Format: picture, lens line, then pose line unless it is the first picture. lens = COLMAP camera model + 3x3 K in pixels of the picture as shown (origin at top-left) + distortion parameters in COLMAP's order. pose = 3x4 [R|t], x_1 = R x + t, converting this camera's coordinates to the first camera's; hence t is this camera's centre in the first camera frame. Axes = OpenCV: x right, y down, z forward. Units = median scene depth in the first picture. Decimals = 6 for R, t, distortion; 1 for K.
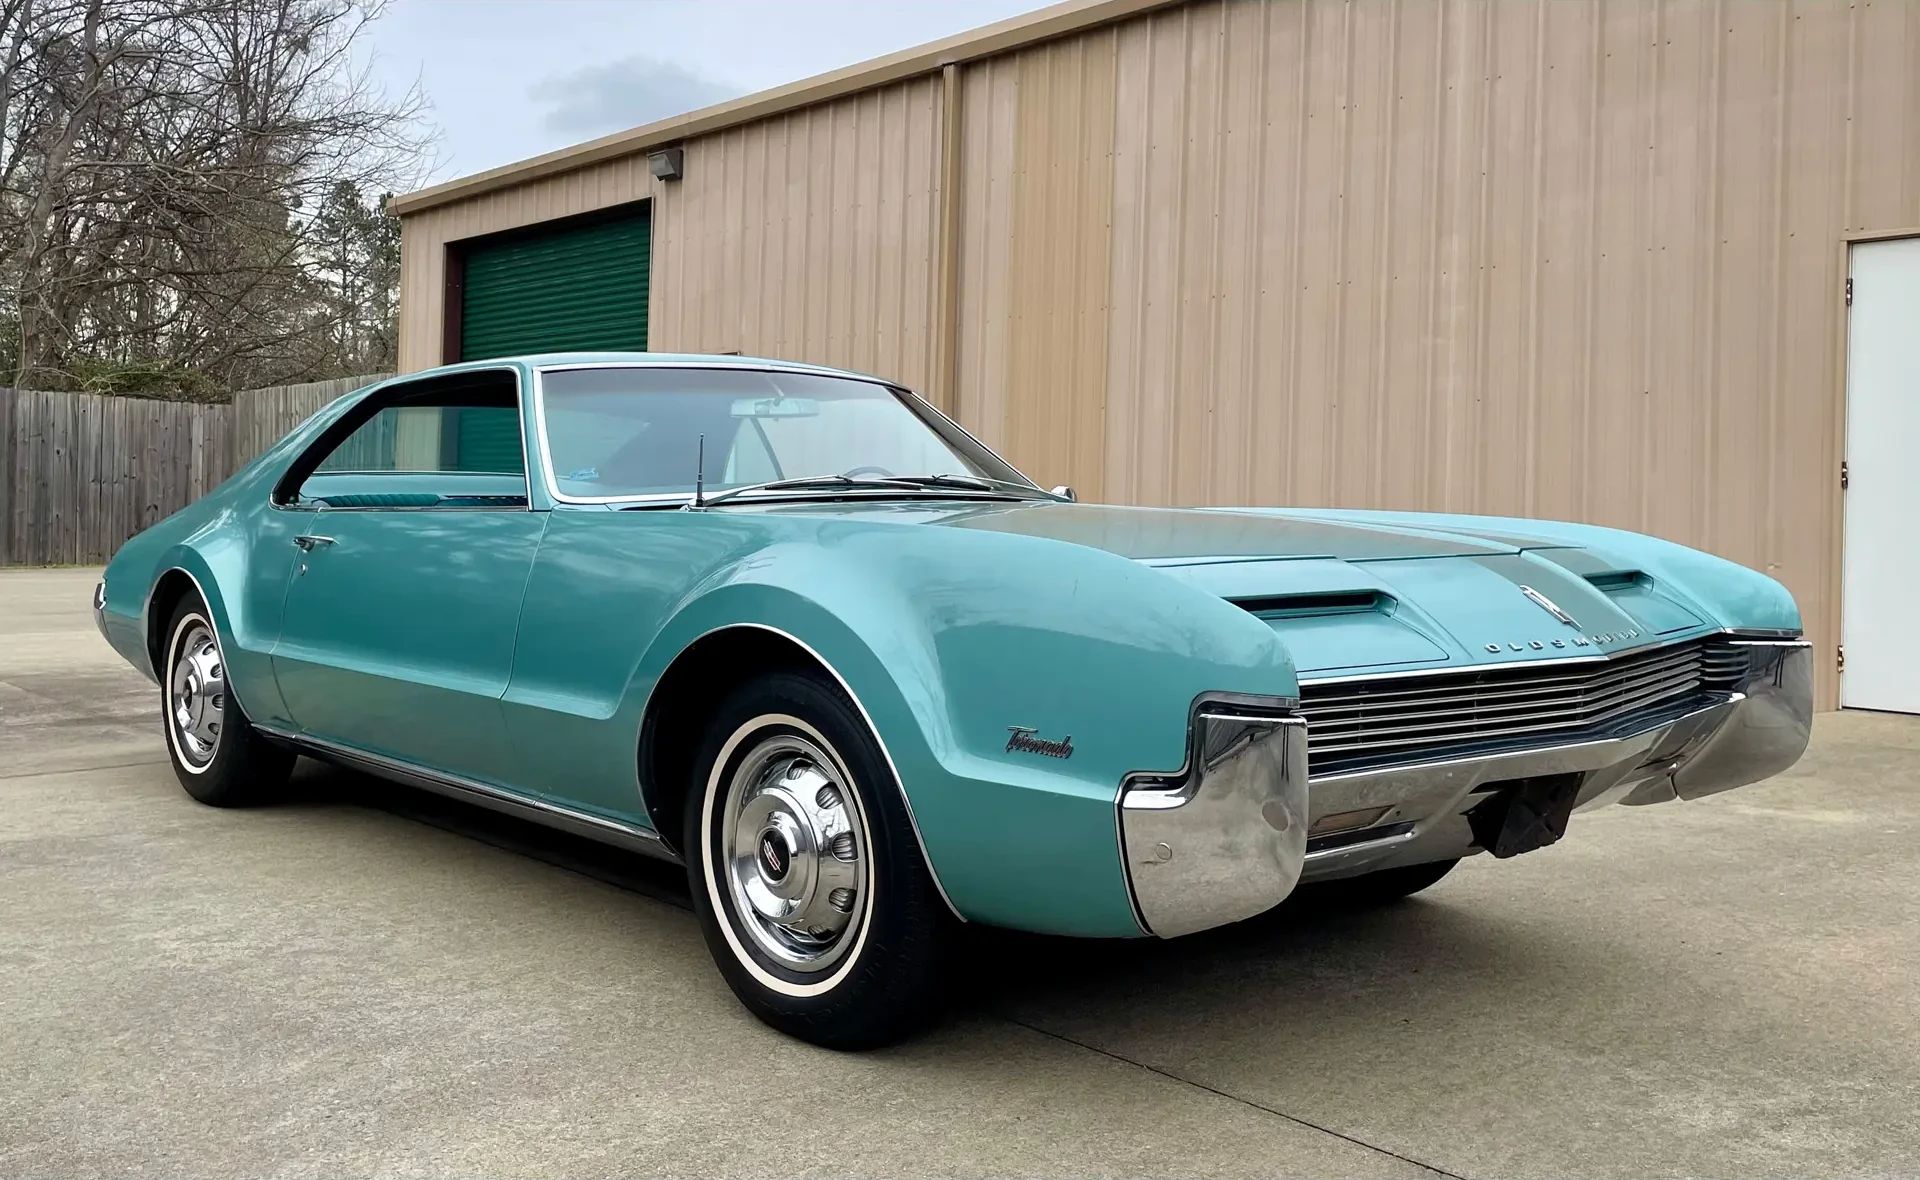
lens RADIAL K [[1676.9, 0, 932.5], [0, 1676.9, 520.1], [0, 0, 1]] dist [0.053855, -0.054754]
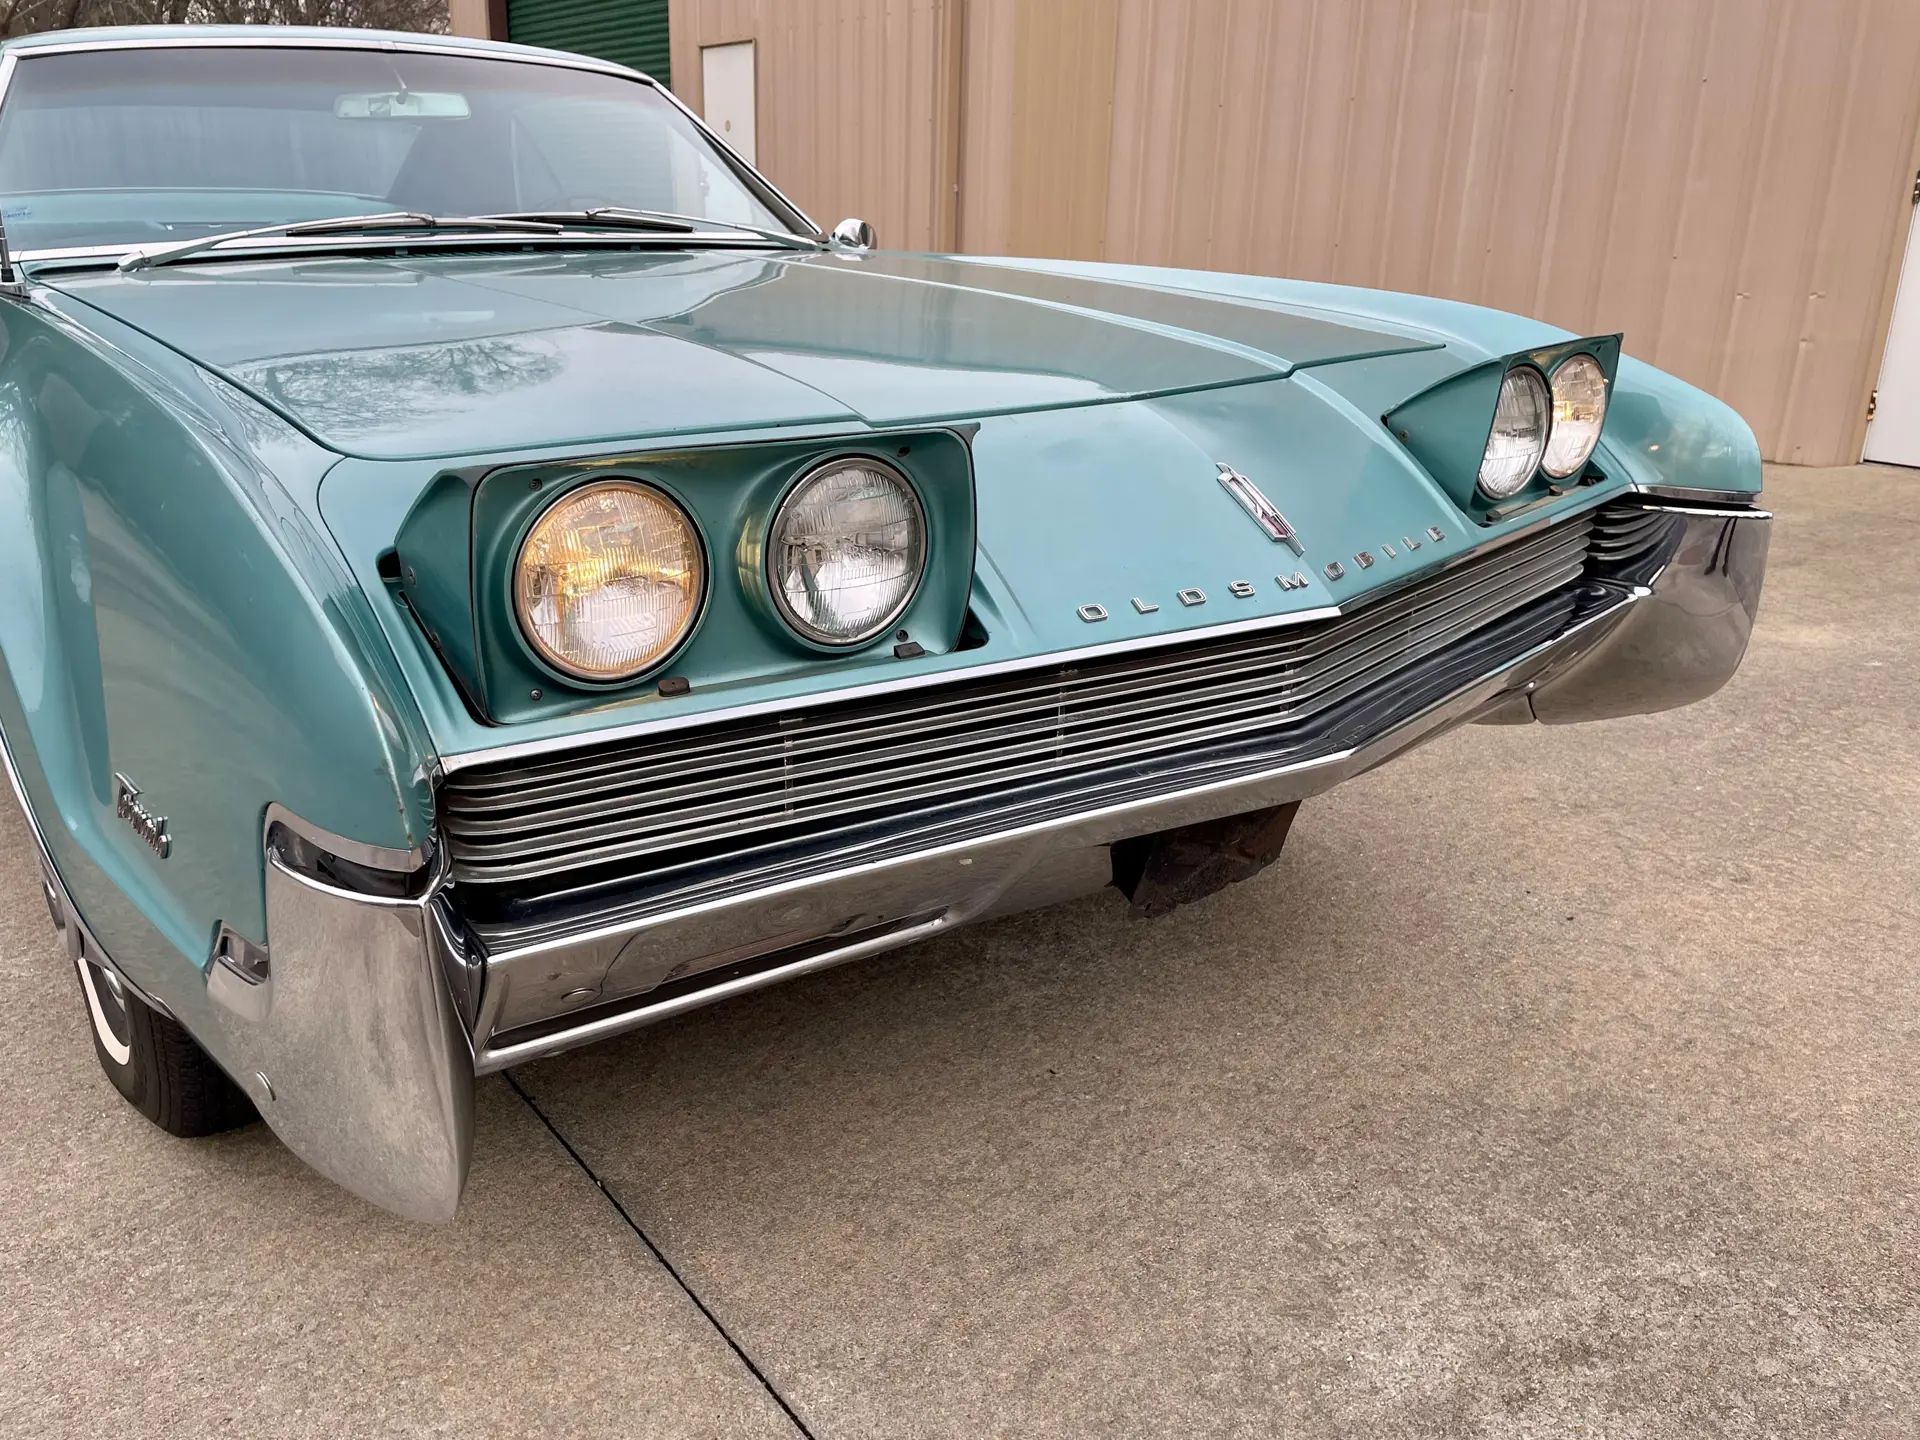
lens RADIAL K [[1427.6, 0, 960.0], [0, 1427.6, 720.0], [0, 0, 1]] dist [0.080119, -0.100166]
pose [[0.997631, 0.021414, -0.065372, 0.173409], [0.001385, 0.943866, 0.330327, -0.021347], [0.068776, -0.329635, 0.941600, 0.306564]]
